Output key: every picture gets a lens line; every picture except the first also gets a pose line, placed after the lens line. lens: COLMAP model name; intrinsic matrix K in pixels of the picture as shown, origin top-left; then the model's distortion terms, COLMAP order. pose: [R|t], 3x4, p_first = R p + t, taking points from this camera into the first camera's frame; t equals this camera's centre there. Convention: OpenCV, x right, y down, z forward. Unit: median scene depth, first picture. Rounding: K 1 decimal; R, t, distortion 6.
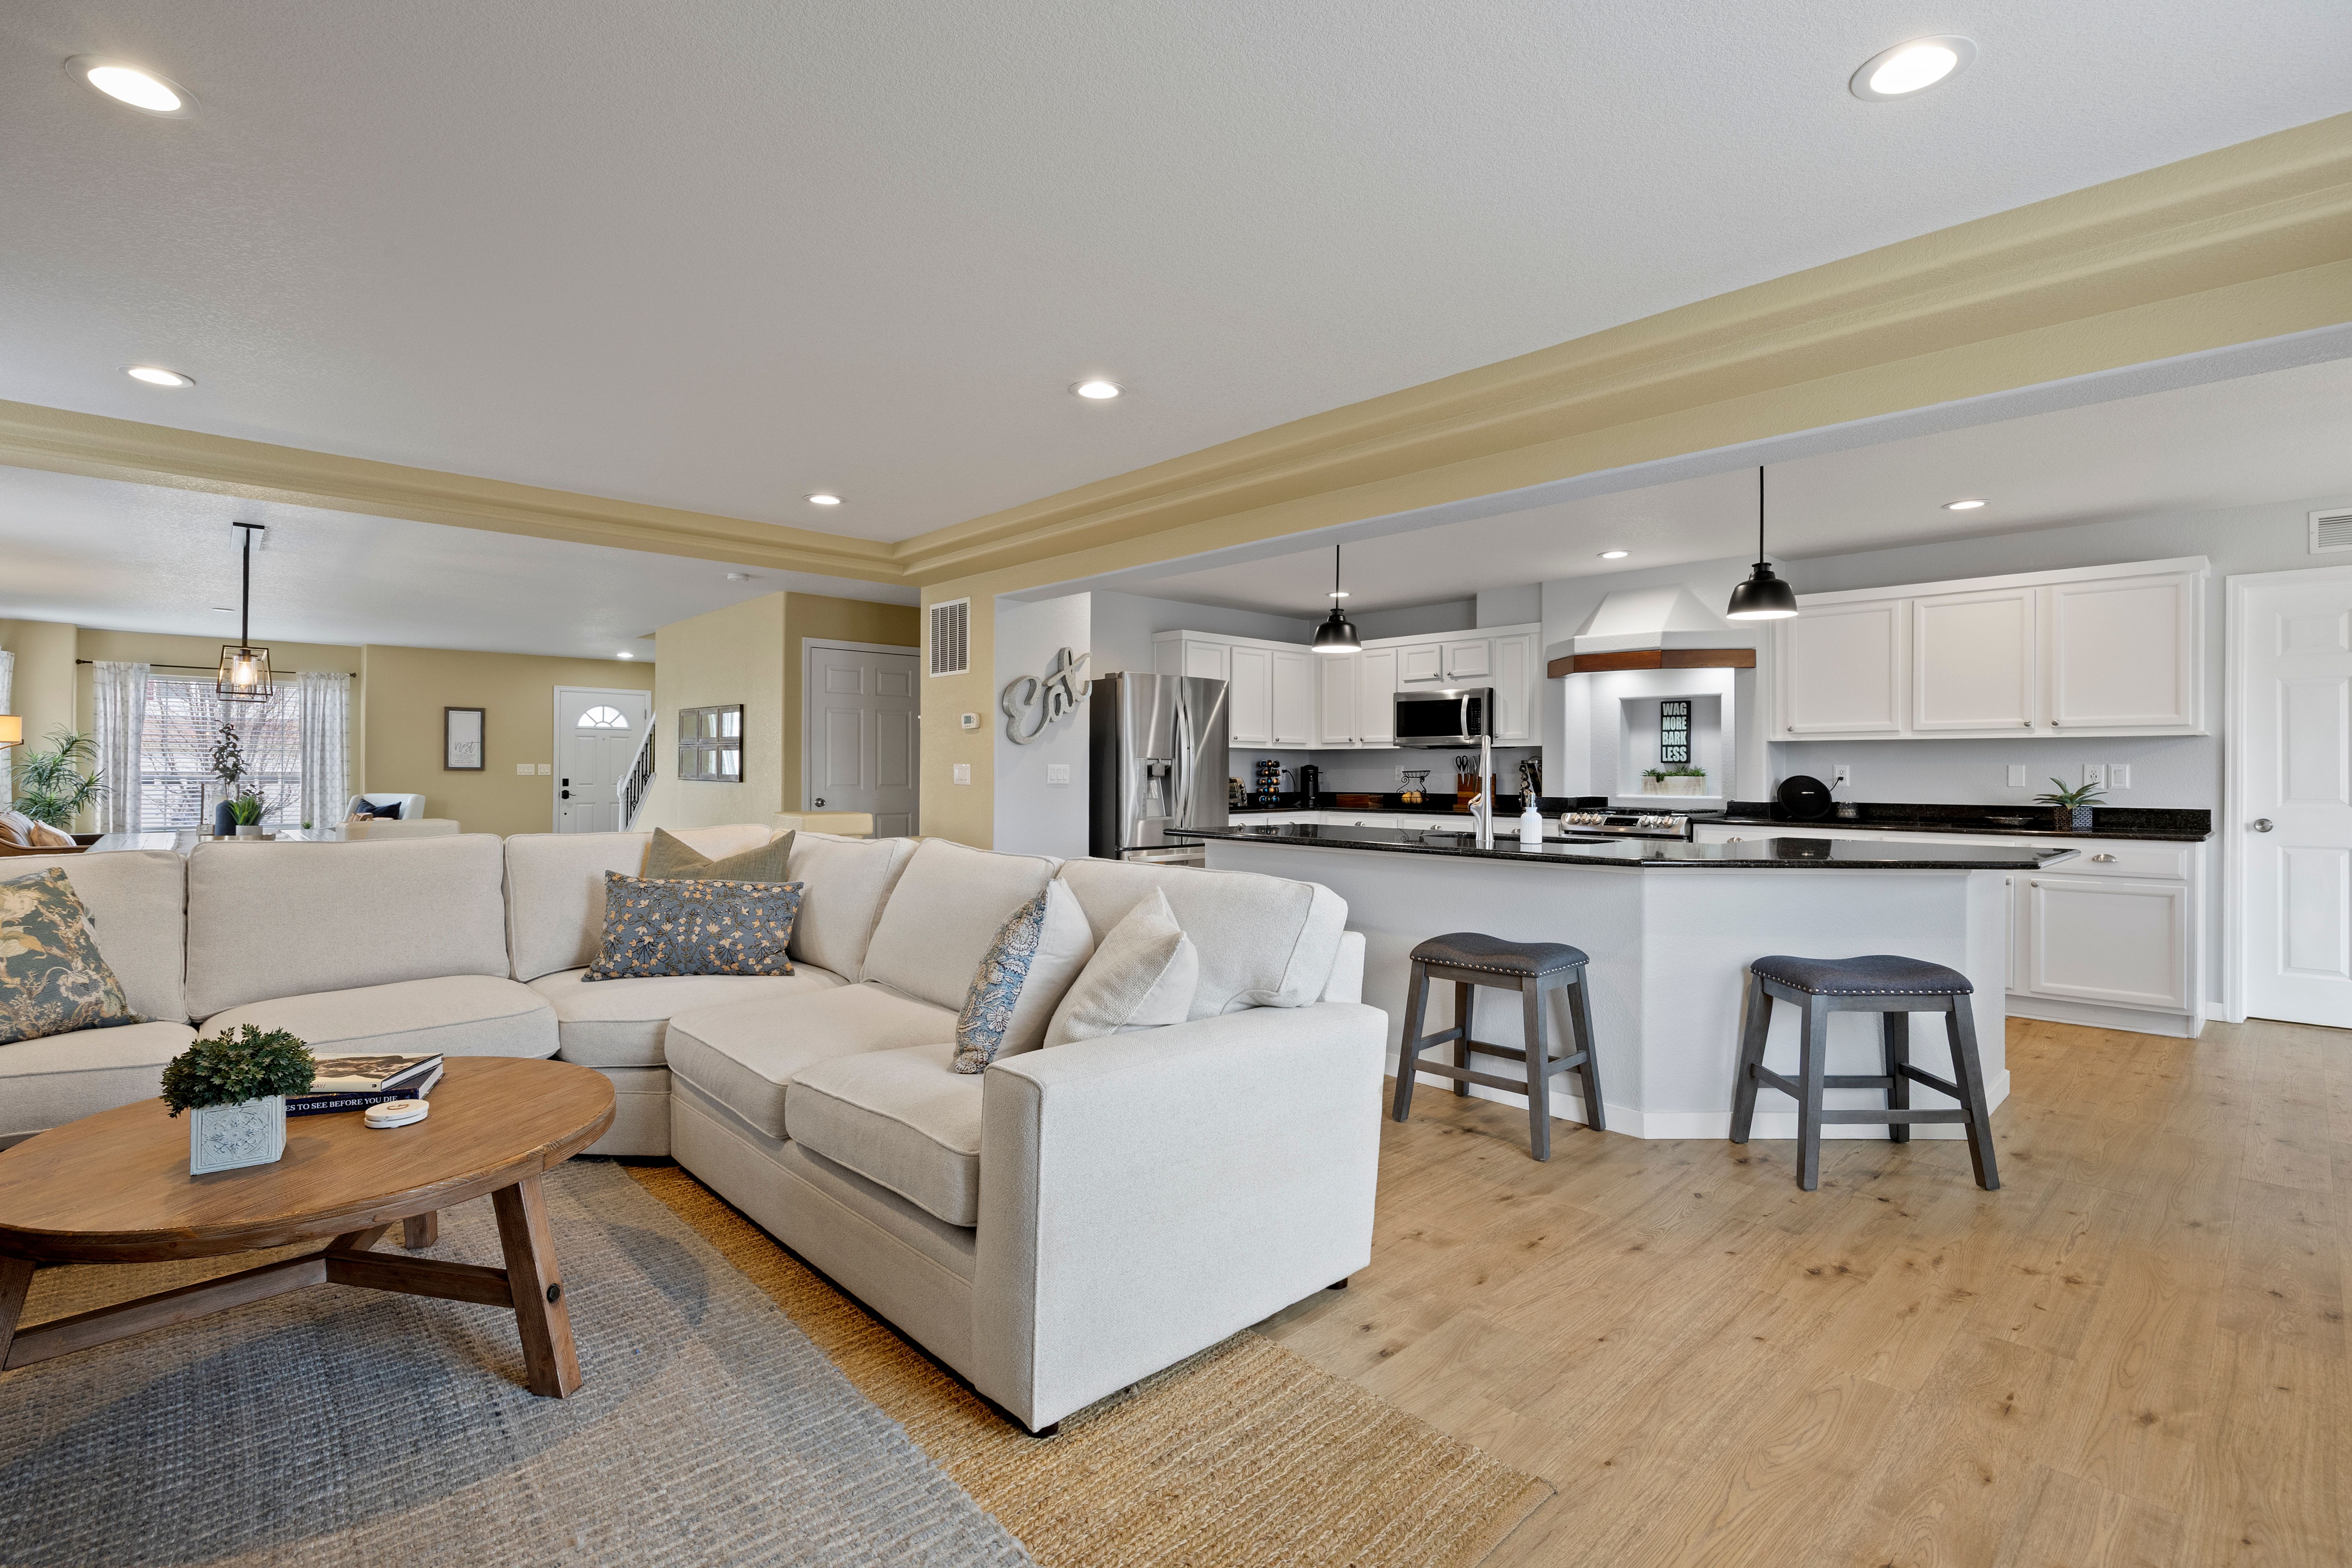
lens RADIAL K [[1088.9, 0, 1158.1], [0, 1088.9, 768.5], [0, 0, 1]] dist [-0.007783, -0.001139]
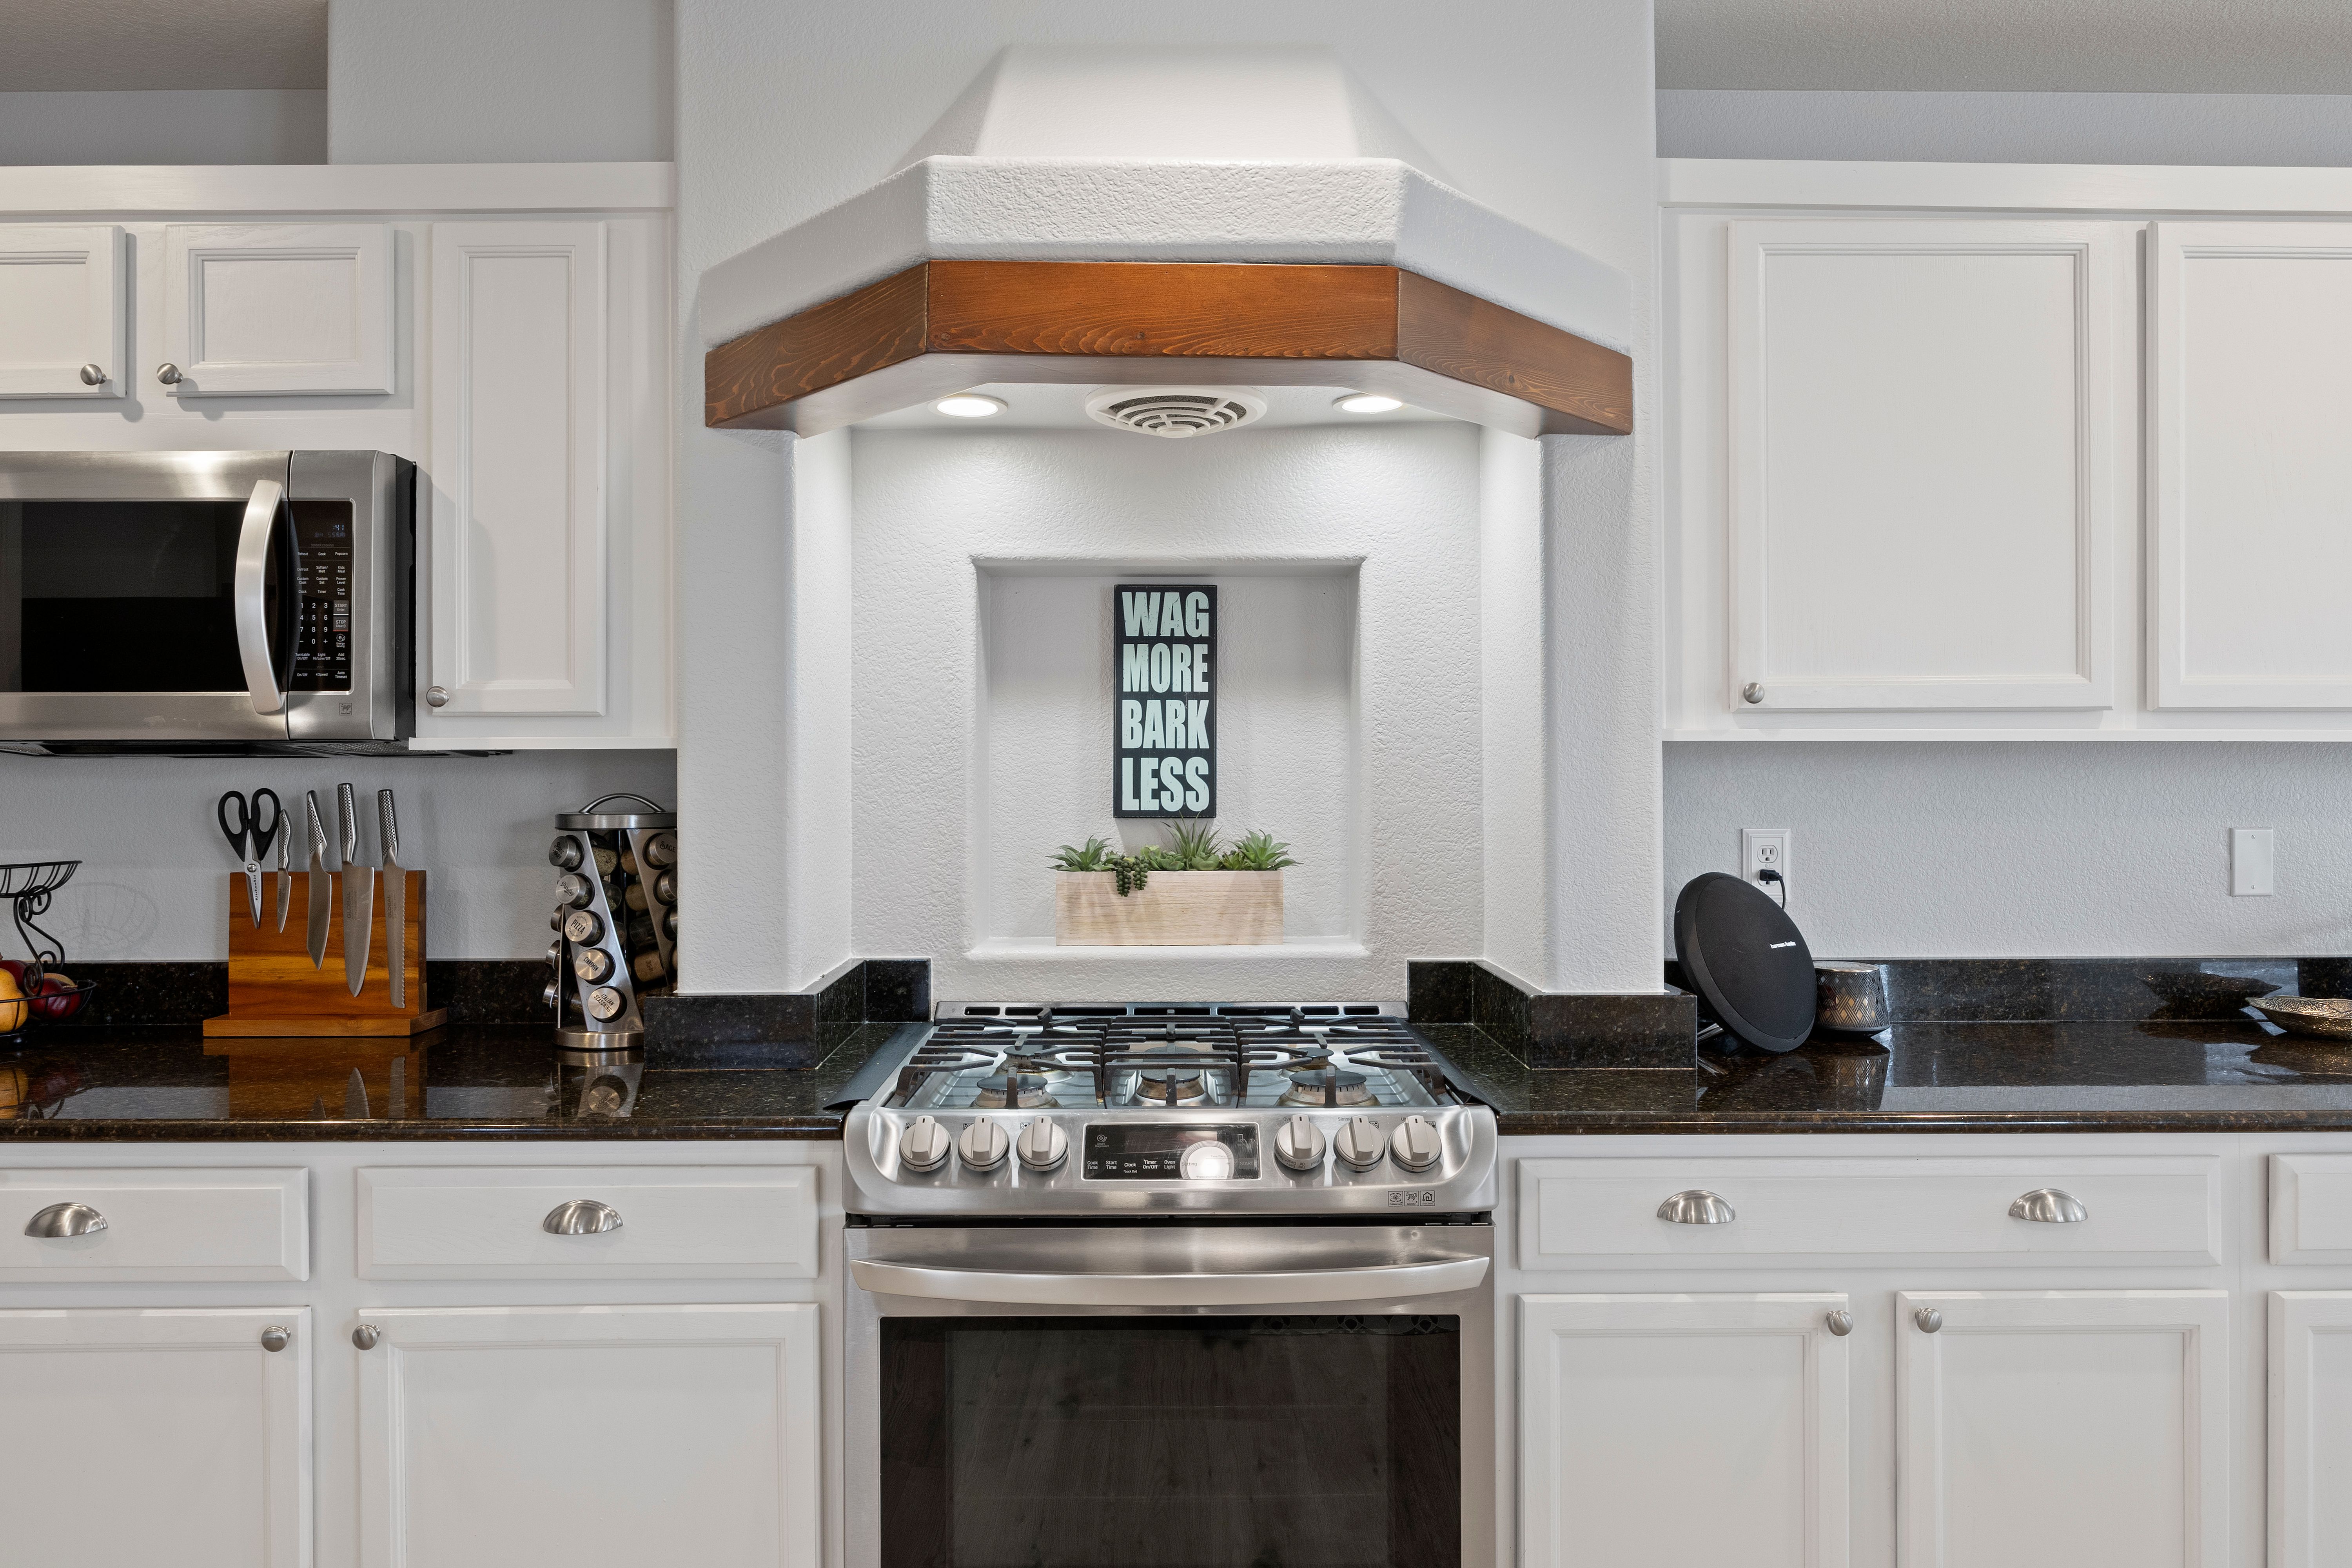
lens RADIAL K [[1391.5, 0, 1171.1], [0, 1391.5, 766.9], [0, 0, 1]] dist [-0.004878, 0.000834]
pose [[0.678098, 0.000864, 0.734971, 0.220001], [0.003203, 0.999986, -0.004130, -0.015510], [-0.734965, 0.005155, 0.678086, 0.745939]]
